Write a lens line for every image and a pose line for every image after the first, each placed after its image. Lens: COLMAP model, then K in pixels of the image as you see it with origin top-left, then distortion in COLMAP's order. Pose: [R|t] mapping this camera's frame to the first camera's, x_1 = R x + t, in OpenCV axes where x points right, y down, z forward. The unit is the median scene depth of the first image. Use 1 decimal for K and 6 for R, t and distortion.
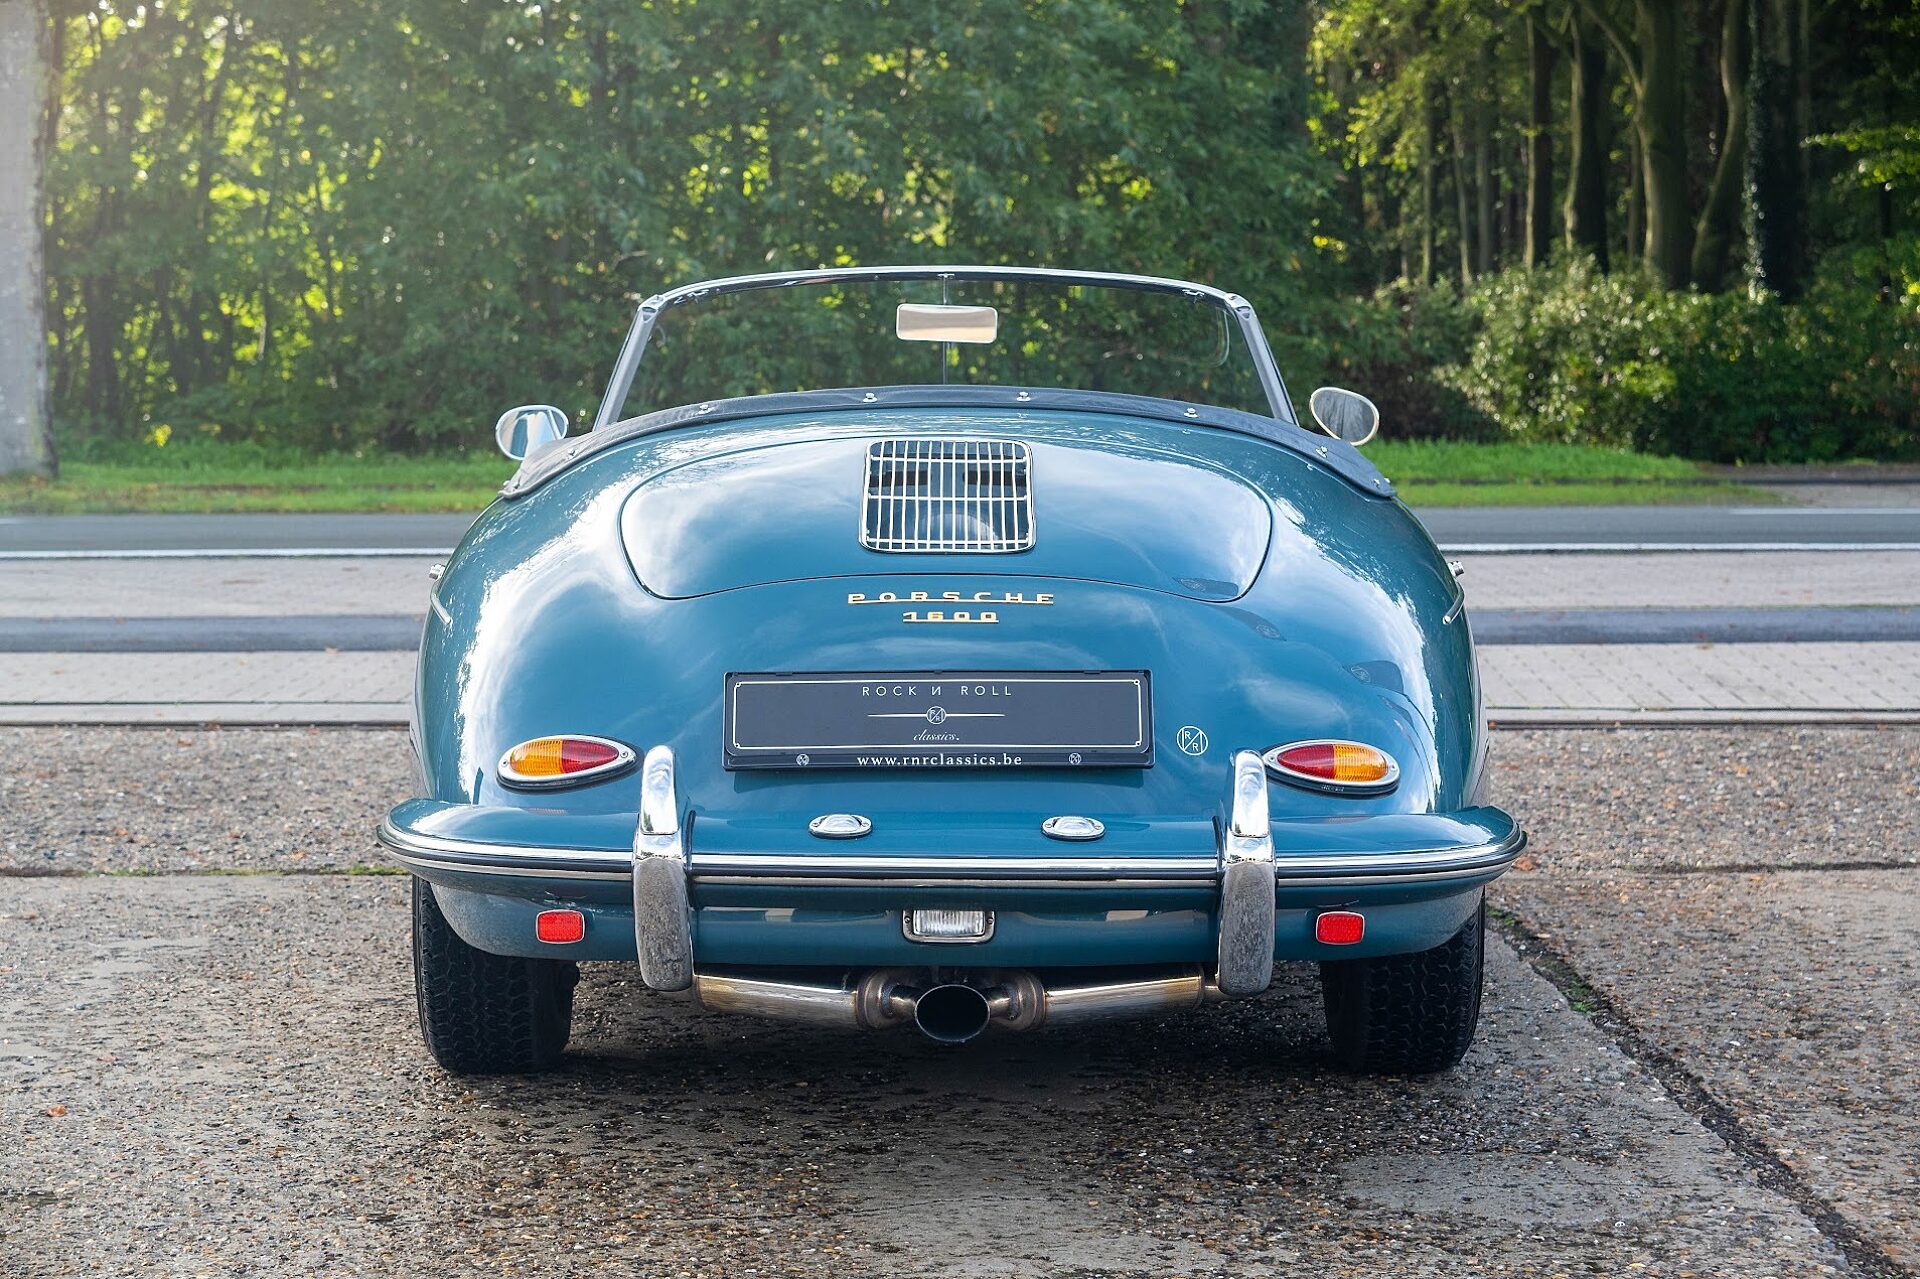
lens RADIAL K [[5231.8, 0, 926.2], [0, 5231.8, 637.0], [0, 0, 1]] dist [0.004777, 0.081890]
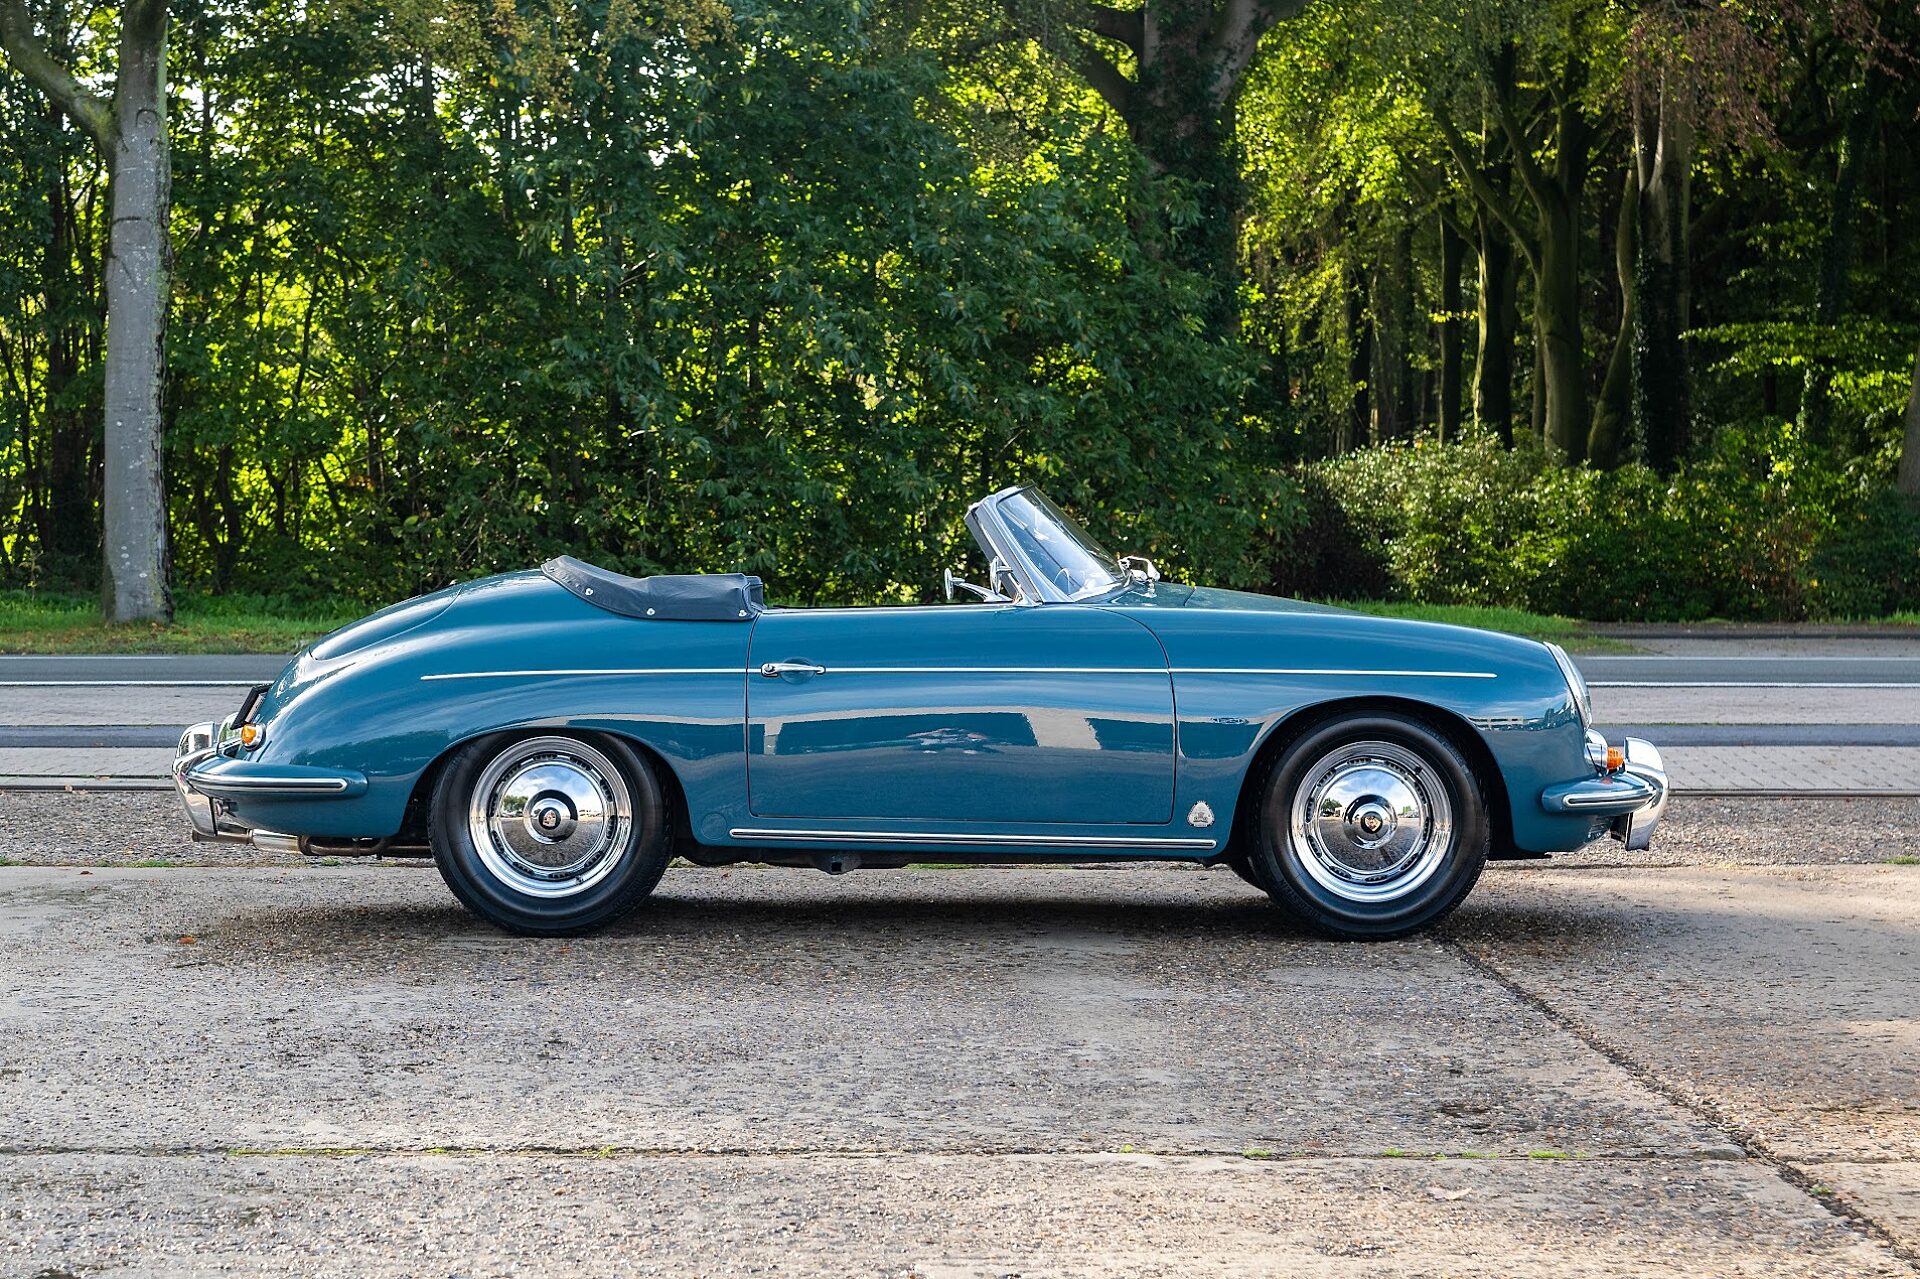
lens RADIAL K [[6557.5, 0, 960.0], [0, 6557.5, 639.5], [0, 0, 1]] dist [-0.241476, -0.242210]
pose [[0.999460, 0.005845, 0.032343, -0.061246], [-0.004787, 0.999454, -0.032702, 0.033307], [-0.032517, 0.032529, 0.998942, -0.773399]]
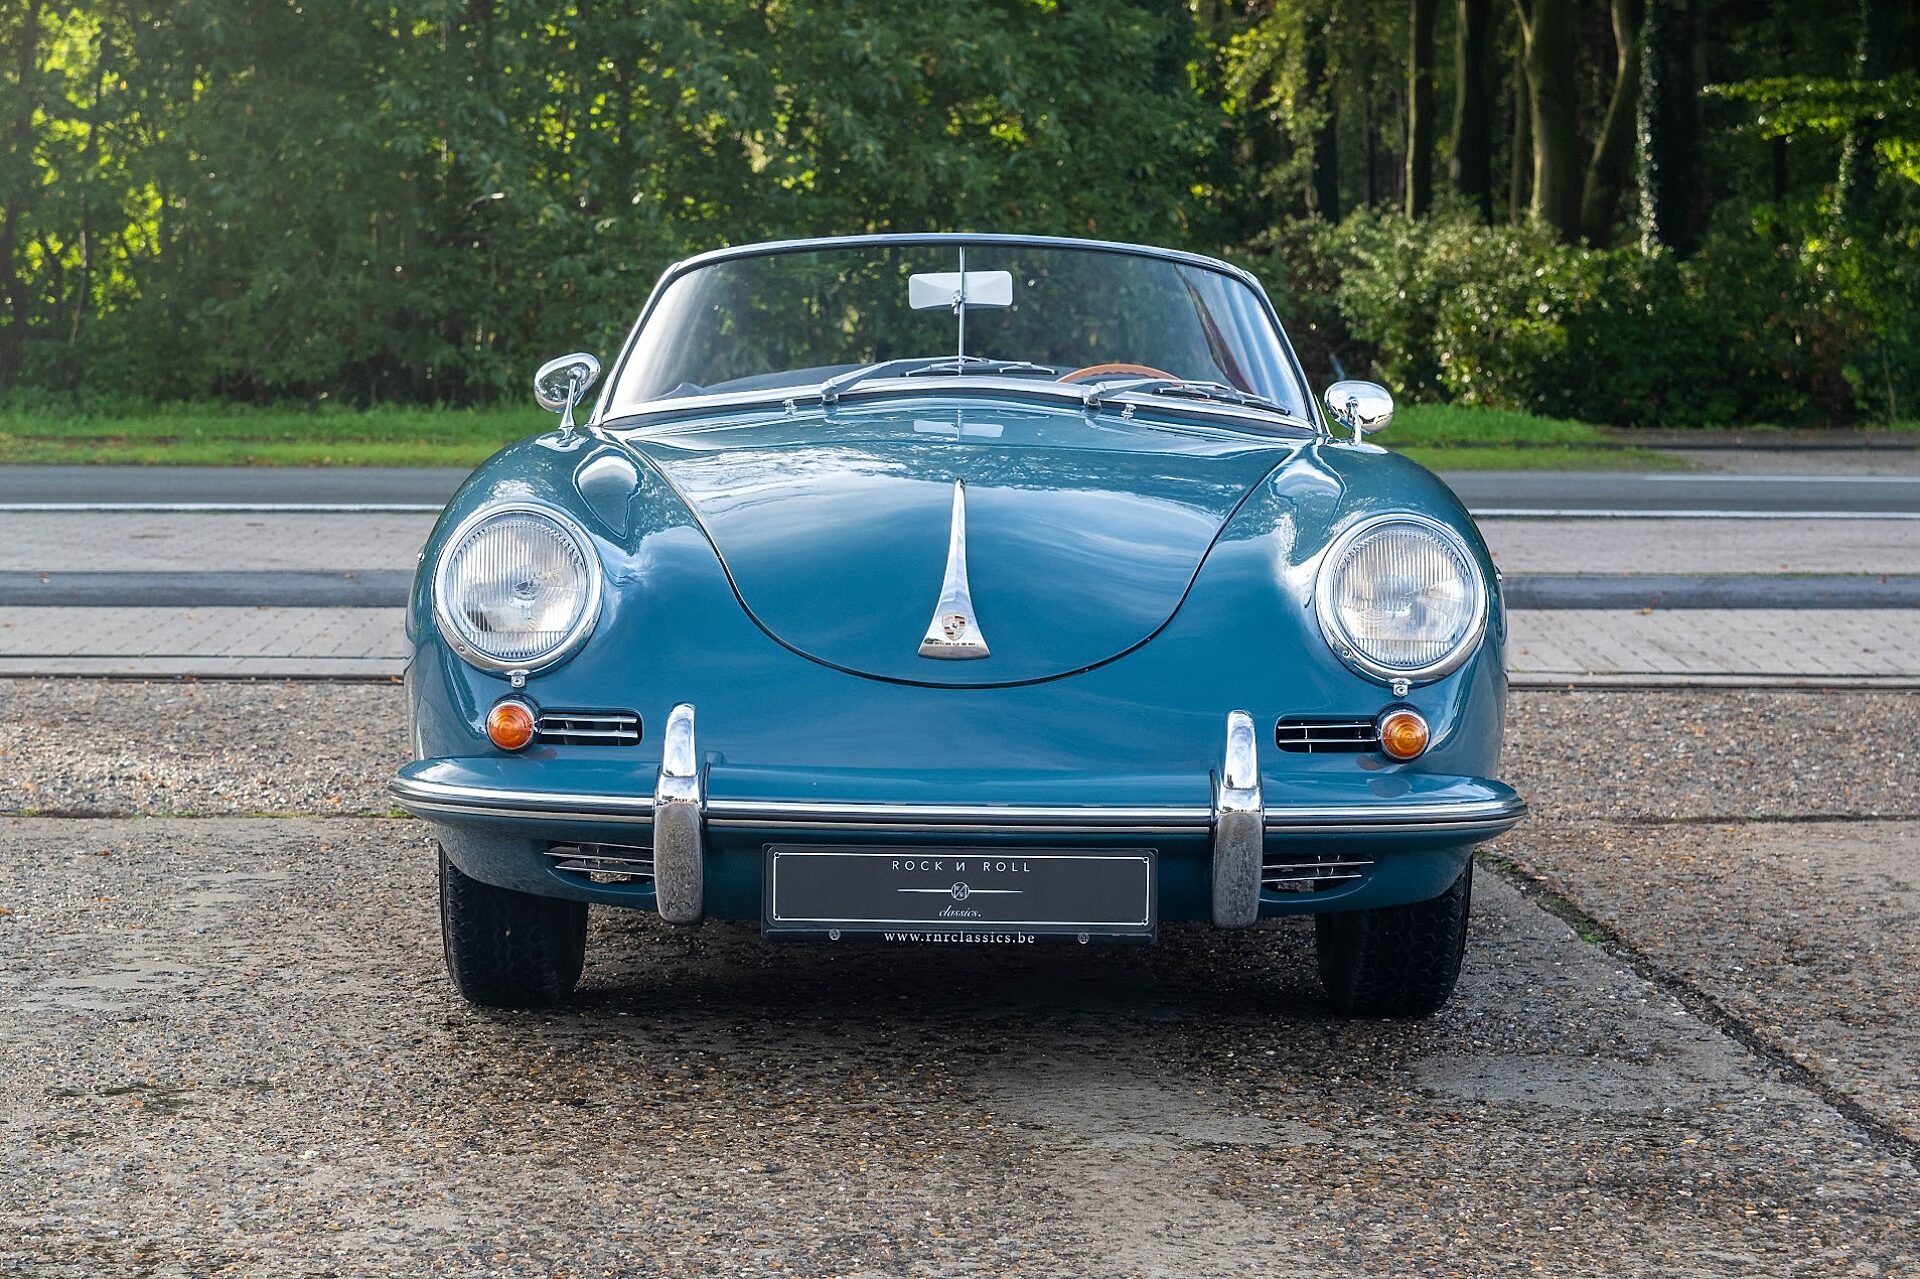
lens RADIAL K [[5891.0, 0, 960.0], [0, 5891.0, 639.5], [0, 0, 1]] dist [-0.022240, 0.385117]
pose [[0.998625, 0.007409, 0.051891, -0.046797], [-0.007687, 0.999957, 0.005150, 0.002479], [-0.051850, -0.005542, 0.998639, -0.142434]]
